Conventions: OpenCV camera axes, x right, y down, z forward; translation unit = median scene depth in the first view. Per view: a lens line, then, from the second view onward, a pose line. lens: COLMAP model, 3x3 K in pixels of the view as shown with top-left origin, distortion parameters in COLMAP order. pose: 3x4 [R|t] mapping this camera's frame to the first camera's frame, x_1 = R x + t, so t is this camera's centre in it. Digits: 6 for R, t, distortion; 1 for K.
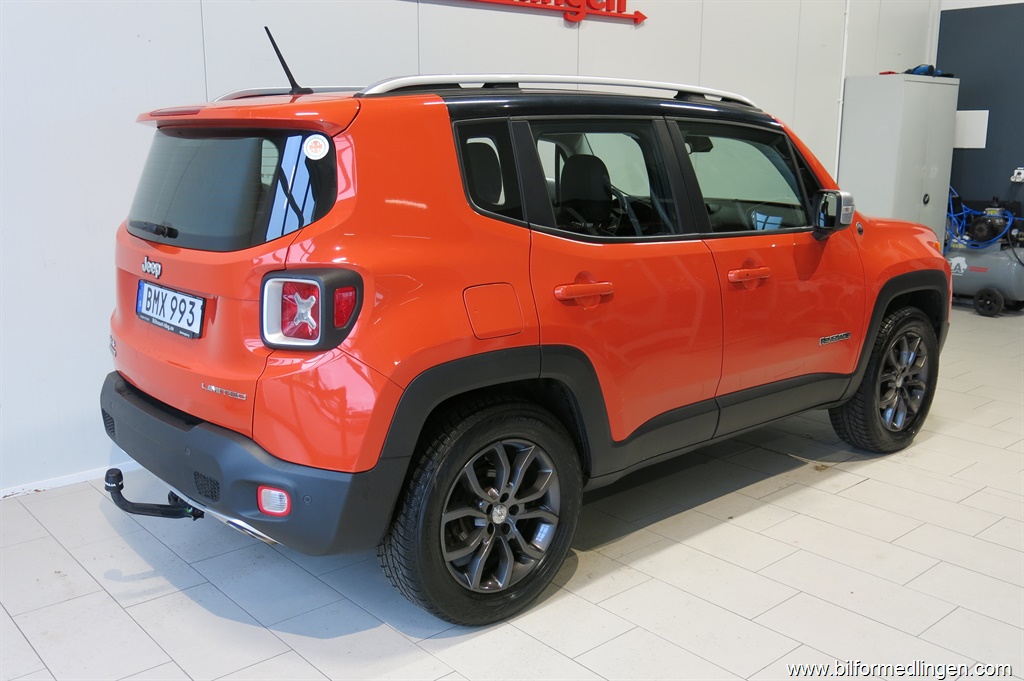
lens RADIAL K [[948.2, 0, 512.0], [0, 948.2, 340.5], [0, 0, 1]] dist [0.000198, -0.005845]
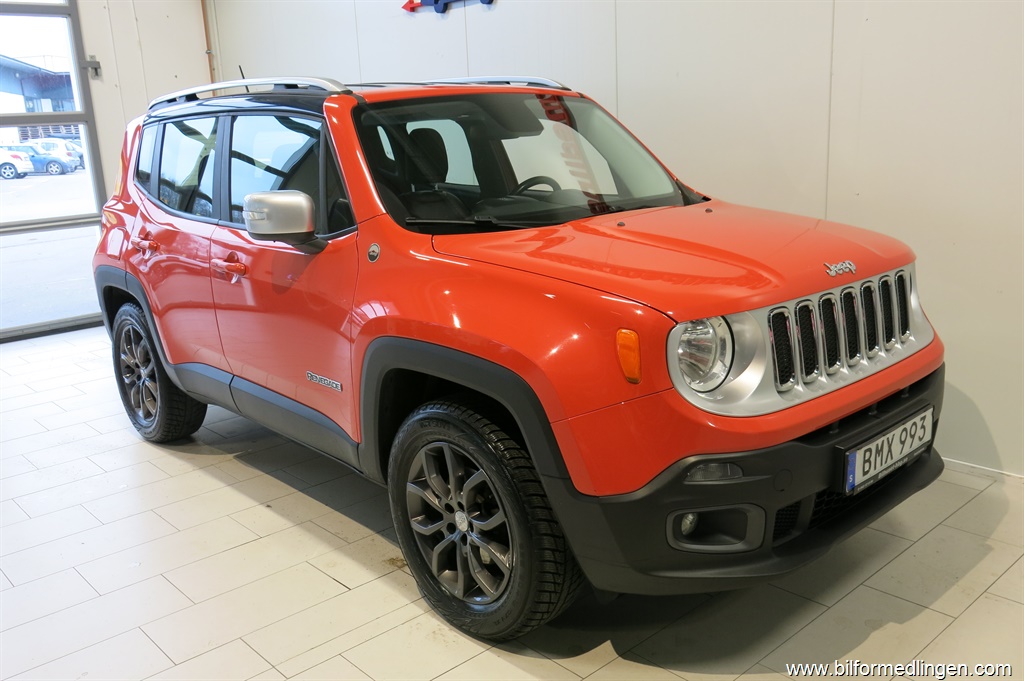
lens RADIAL K [[914.0, 0, 512.0], [0, 914.0, 340.5], [0, 0, 1]] dist [0.011342, 0.004126]
pose [[0.016762, 0.233048, -0.972321, 1.095726], [-0.171501, 0.958715, 0.226831, -0.238233], [0.985041, 0.162951, 0.056038, 1.122785]]
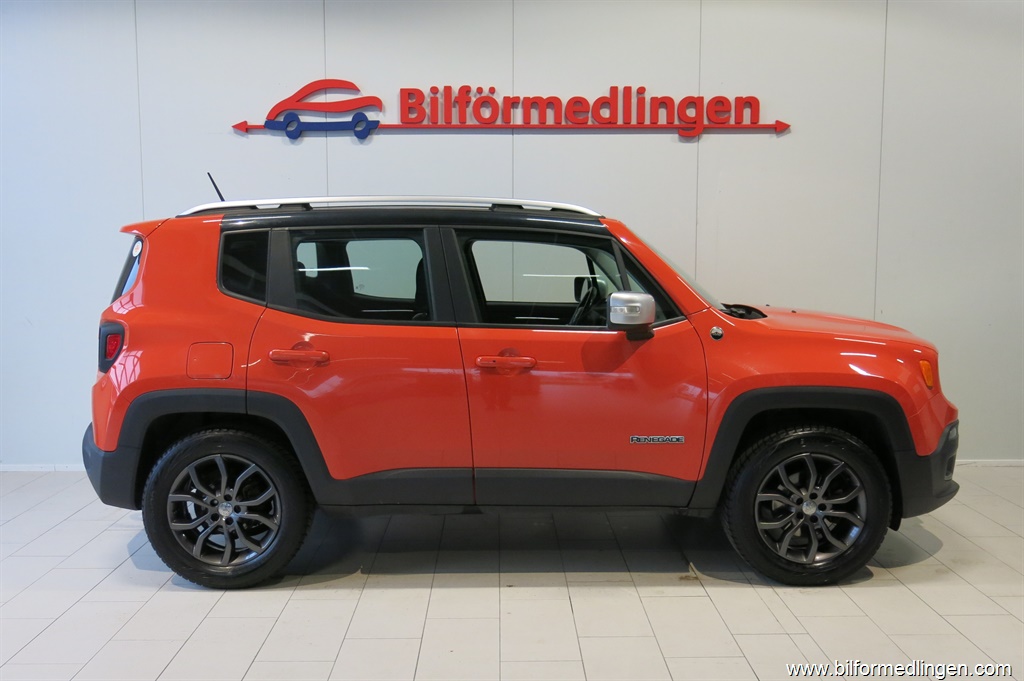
lens RADIAL K [[932.6, 0, 512.0], [0, 932.6, 340.5], [0, 0, 1]] dist [-0.005244, -0.000544]
pose [[0.759296, 0.064872, -0.647504, 0.868528], [-0.134626, 0.989152, -0.058769, -0.027741], [0.636667, 0.131794, 0.759793, 0.145357]]
